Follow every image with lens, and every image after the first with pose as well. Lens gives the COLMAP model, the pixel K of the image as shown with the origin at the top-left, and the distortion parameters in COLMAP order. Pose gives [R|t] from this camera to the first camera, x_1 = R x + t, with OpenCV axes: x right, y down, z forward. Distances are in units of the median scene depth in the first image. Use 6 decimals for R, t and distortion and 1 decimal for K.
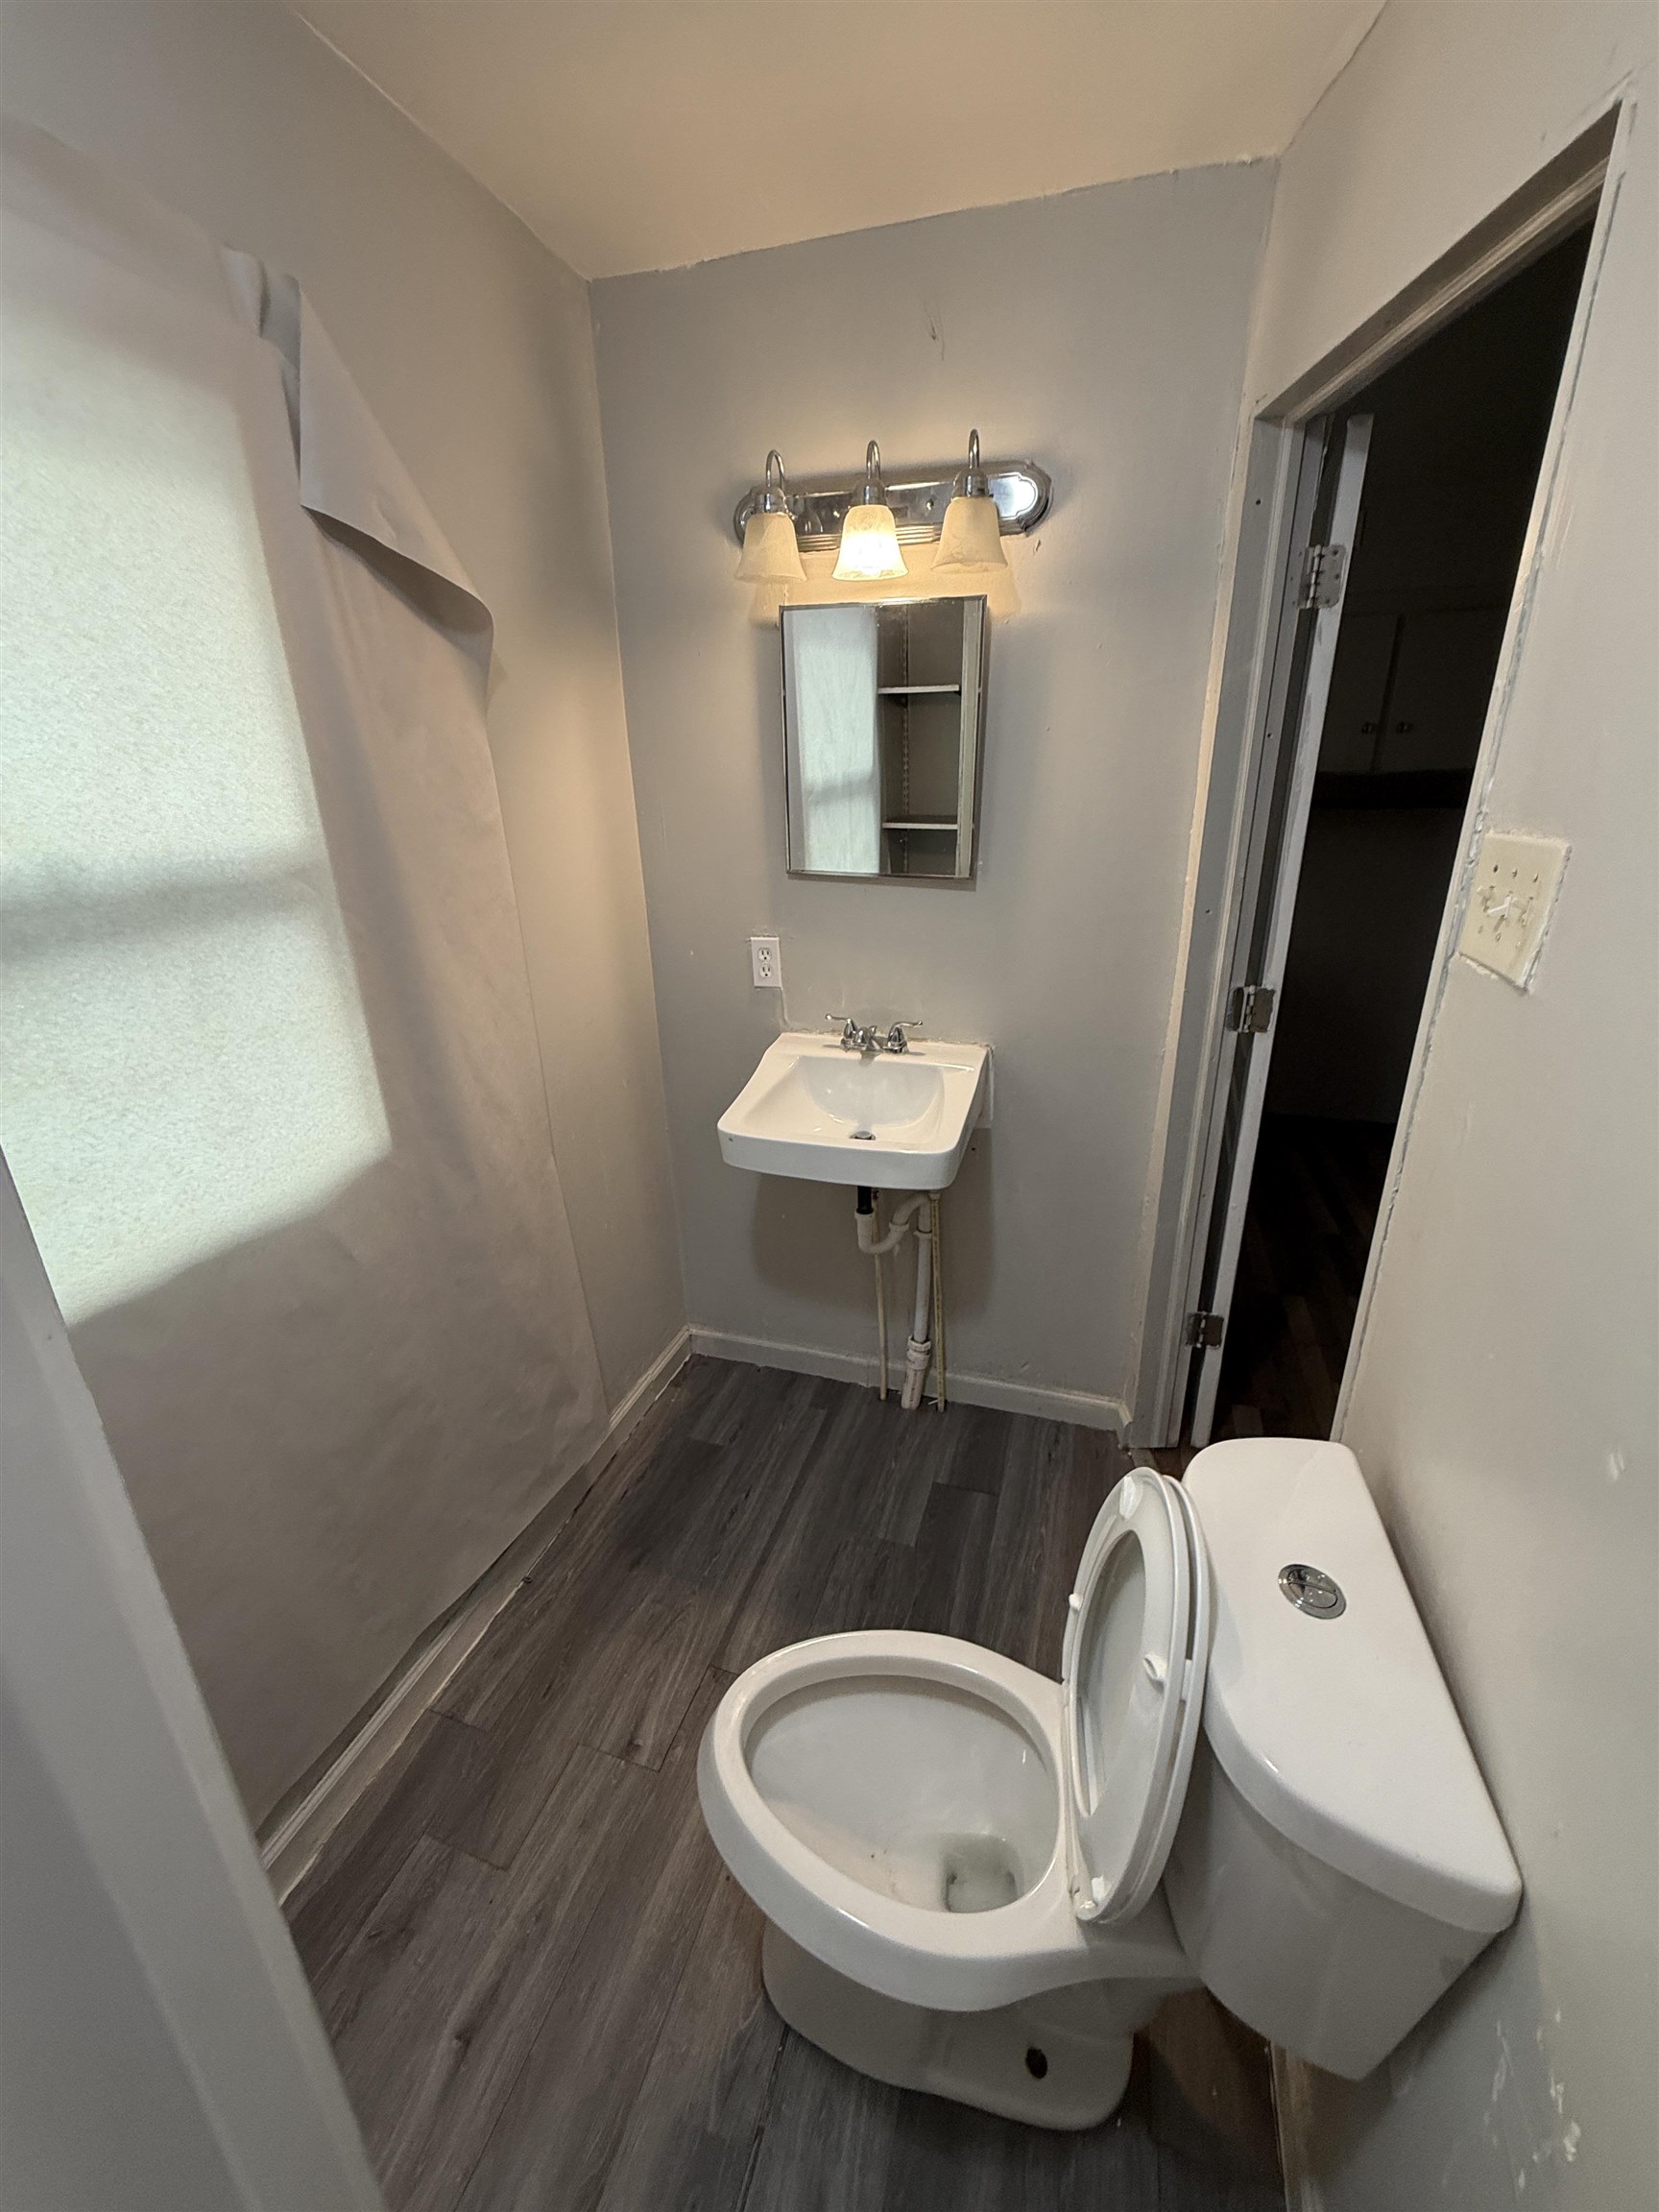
lens RADIAL K [[885.6, 0, 834.9], [0, 885.6, 1105.5], [0, 0, 1]] dist [-0.000104, 0.000185]
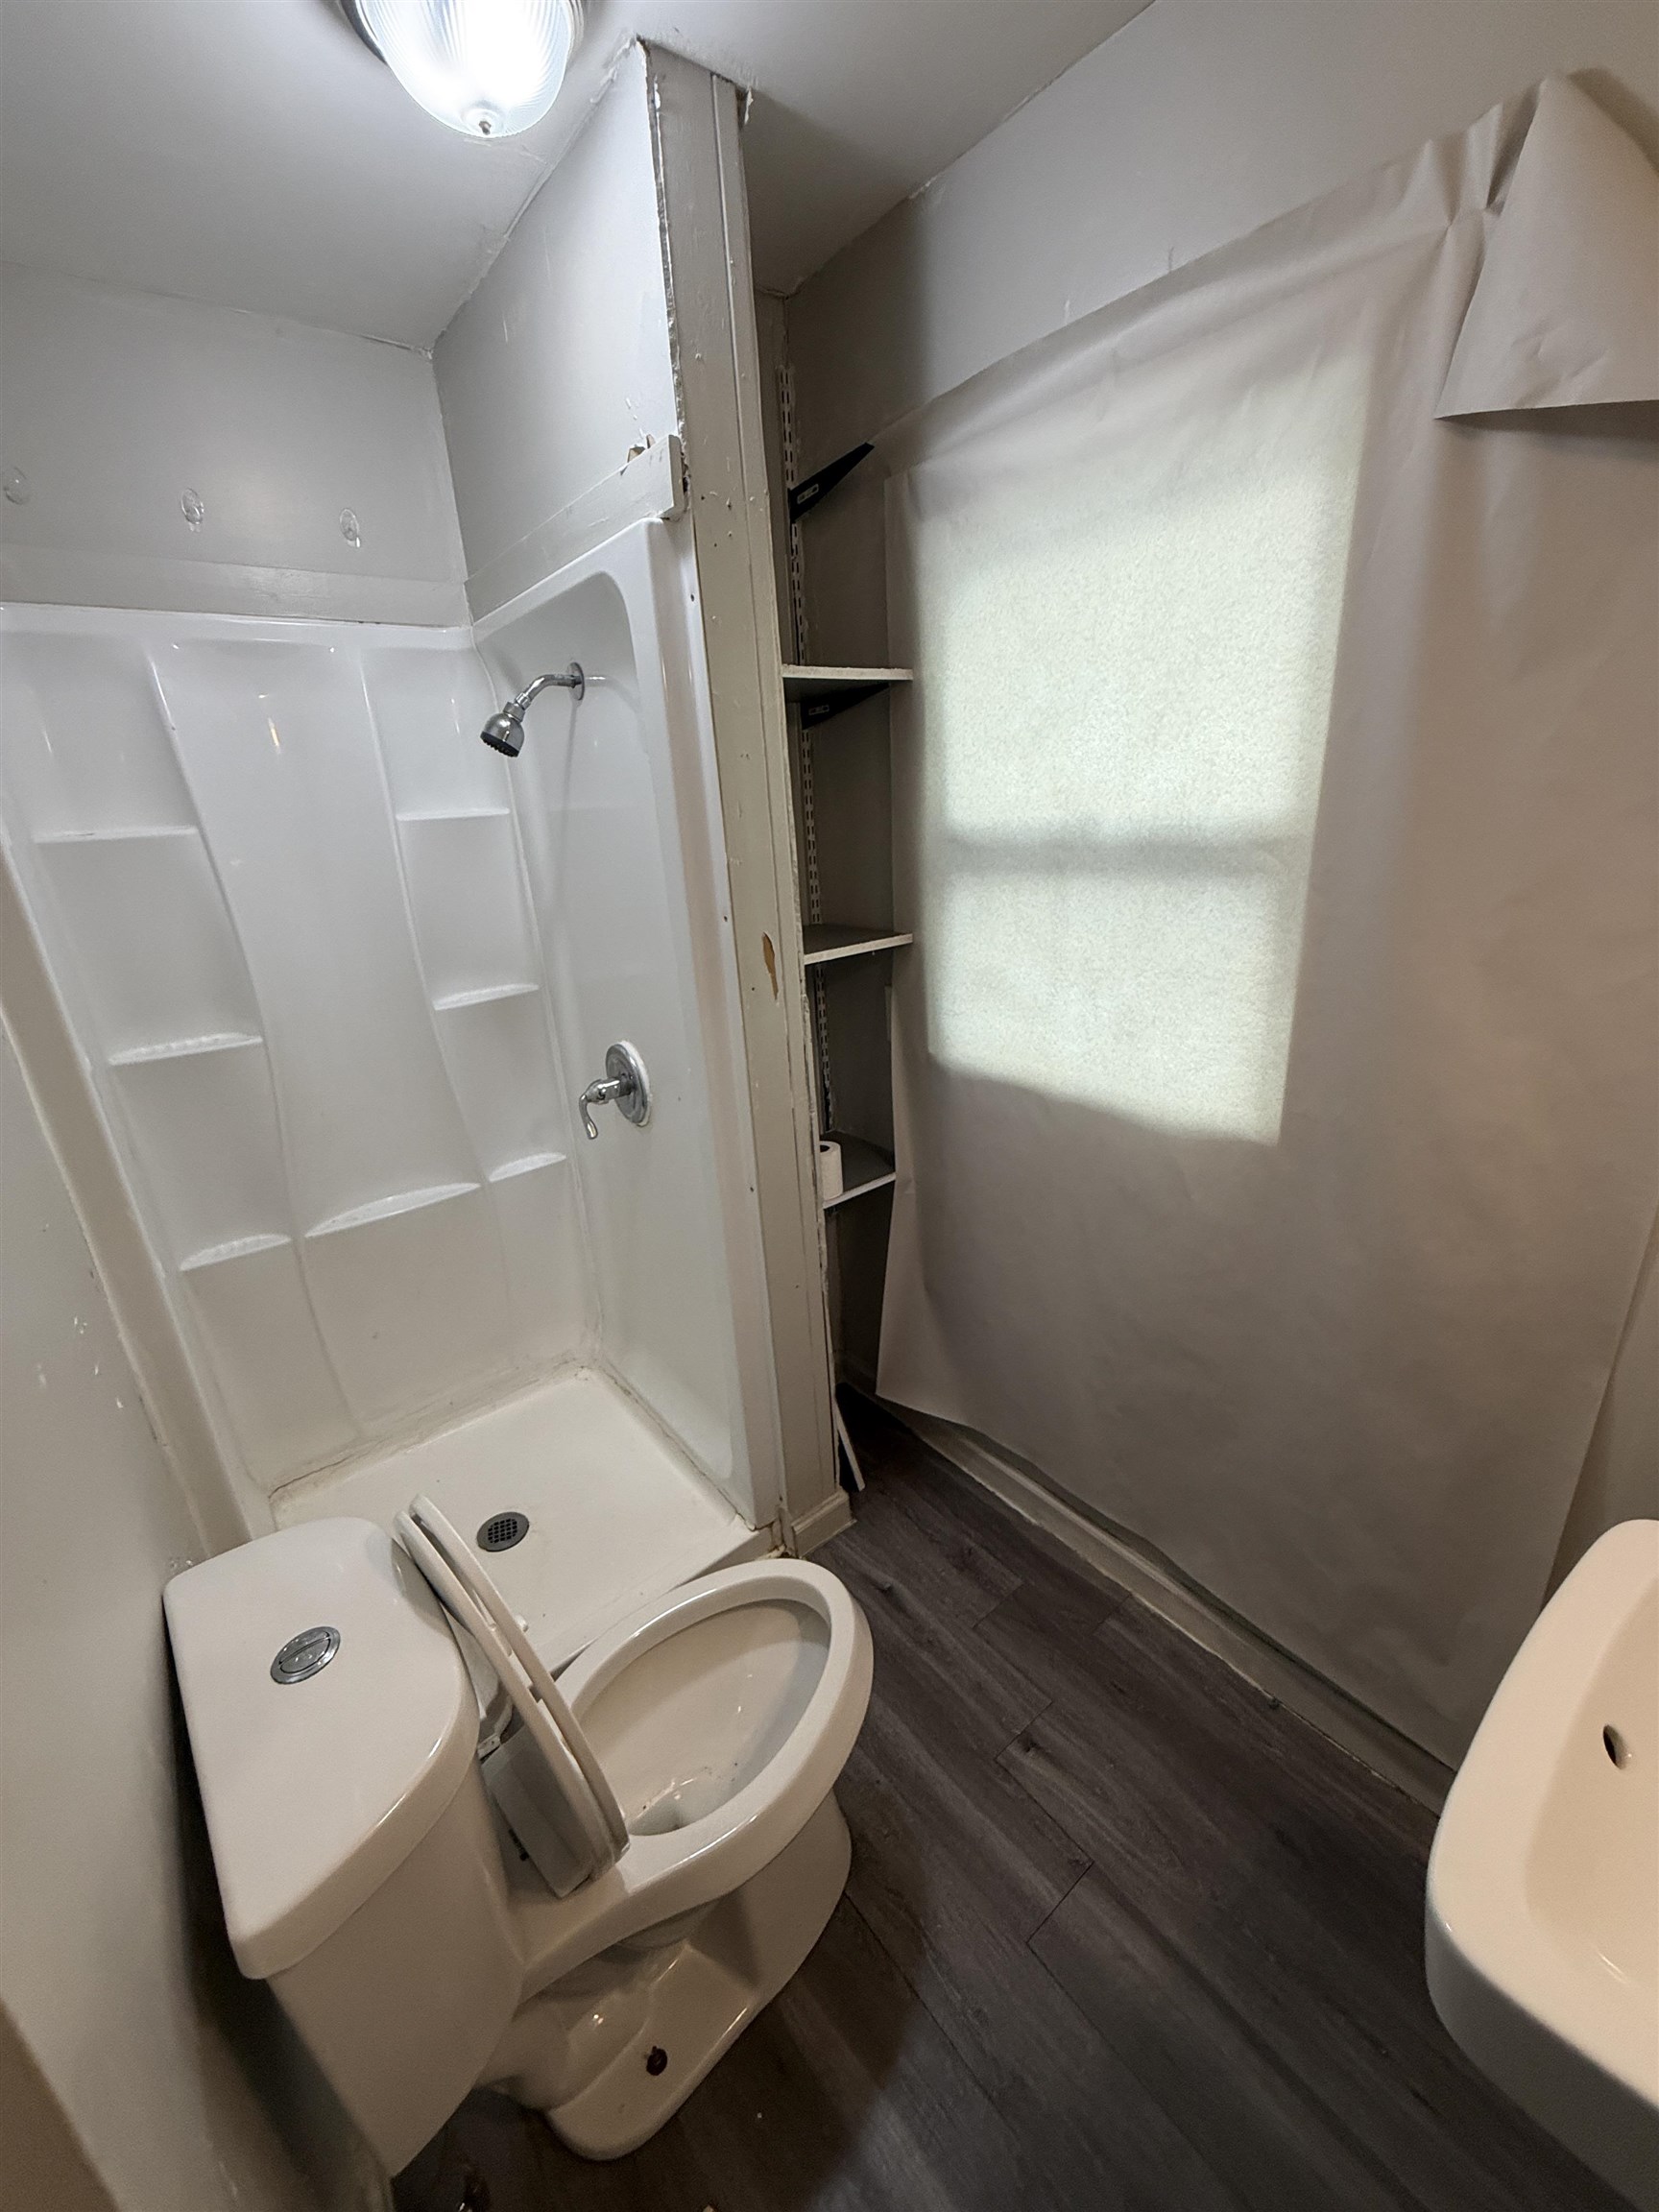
lens RADIAL K [[885.6, 0, 829.8], [0, 885.6, 1107.5], [0, 0, 1]] dist [-0.000104, 0.000185]
pose [[-0.567036, 0.311158, -0.762660, 0.491882], [-0.230049, 0.829234, 0.509361, -0.365984], [0.790916, 0.464275, -0.398624, 1.011145]]
